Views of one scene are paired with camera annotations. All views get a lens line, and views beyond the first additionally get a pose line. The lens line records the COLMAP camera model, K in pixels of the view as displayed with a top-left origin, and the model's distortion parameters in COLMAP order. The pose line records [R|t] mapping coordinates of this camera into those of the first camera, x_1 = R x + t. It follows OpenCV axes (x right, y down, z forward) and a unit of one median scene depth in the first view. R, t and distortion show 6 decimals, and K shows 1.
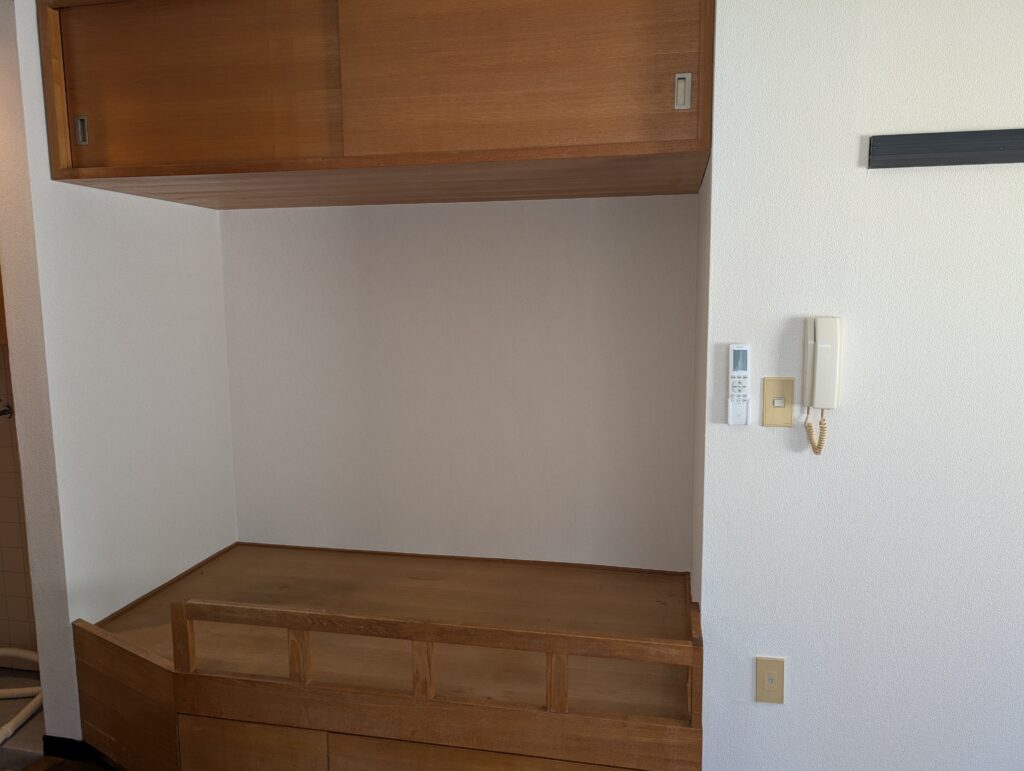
lens RADIAL K [[747.8, 0, 493.1], [0, 747.8, 386.7], [0, 0, 1]] dist [0.003088, 0.002282]
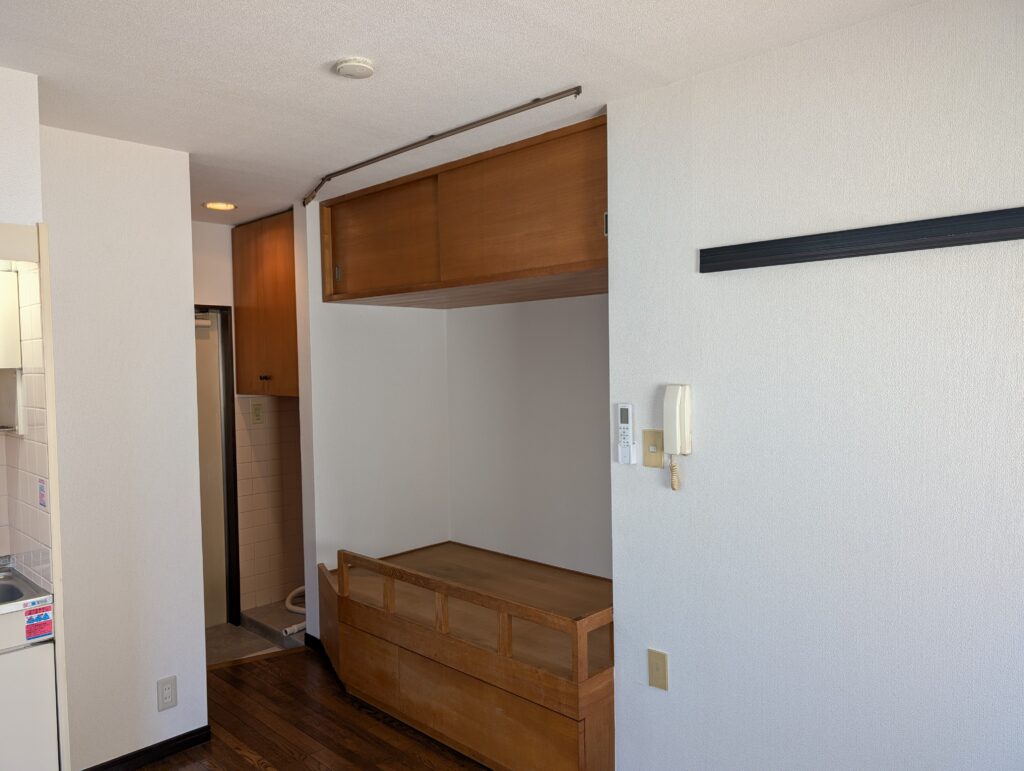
lens RADIAL K [[731.7, 0, 505.1], [0, 731.7, 389.6], [0, 0, 1]] dist [-0.004569, 0.002220]
pose [[0.846681, 0.014908, -0.531892, 0.843600], [-0.061224, 0.995698, -0.069551, 0.022551], [0.528567, 0.091453, 0.843951, -0.239497]]
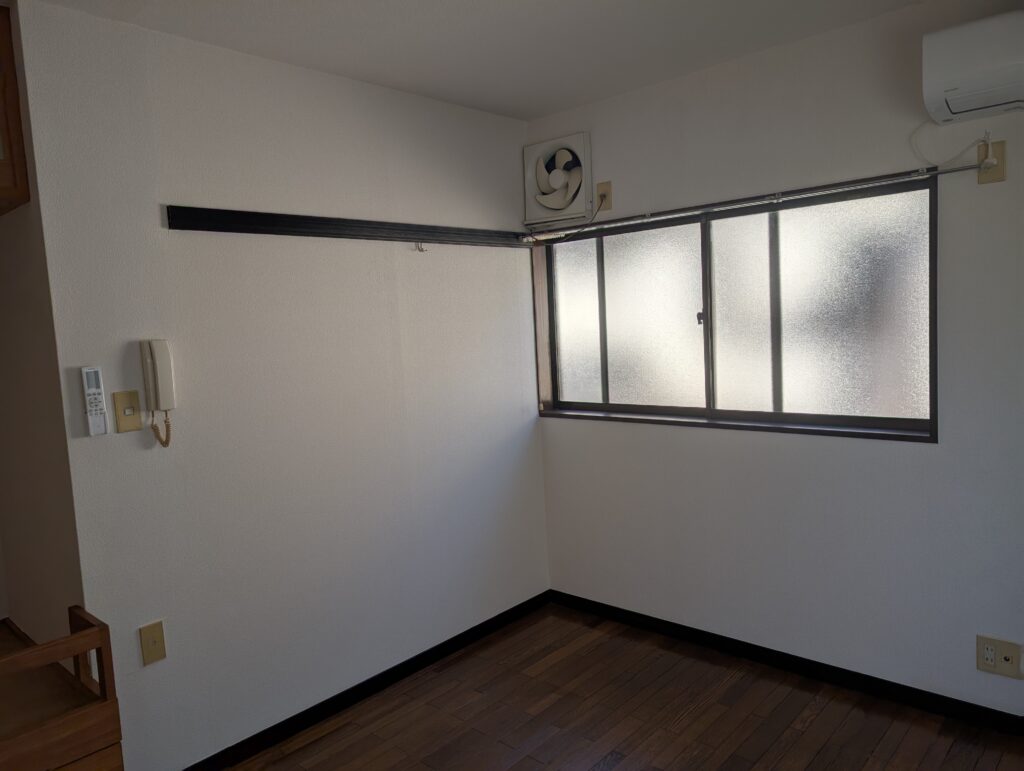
lens RADIAL K [[731.7, 0, 505.1], [0, 731.7, 389.6], [0, 0, 1]] dist [-0.004569, 0.002220]
pose [[0.502369, -0.098171, 0.859062, -0.331796], [0.156813, 0.987402, 0.021134, 0.056561], [-0.850314, 0.124095, 0.511435, -0.140082]]
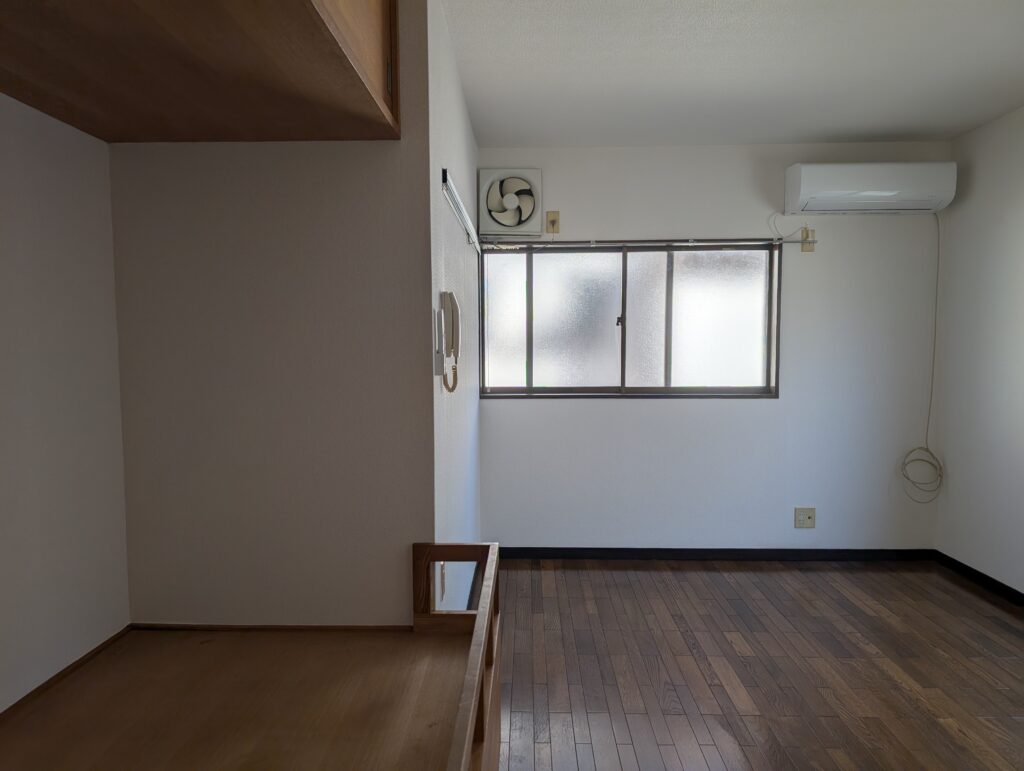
lens RADIAL K [[700.1, 0, 512.4], [0, 700.1, 410.4], [0, 0, 1]] dist [-0.001387, -0.000206]
pose [[-0.187765, -0.078581, 0.979066, -0.798944], [0.129847, 0.986060, 0.104044, 0.004092], [-0.973593, 0.146665, -0.174944, 1.095077]]
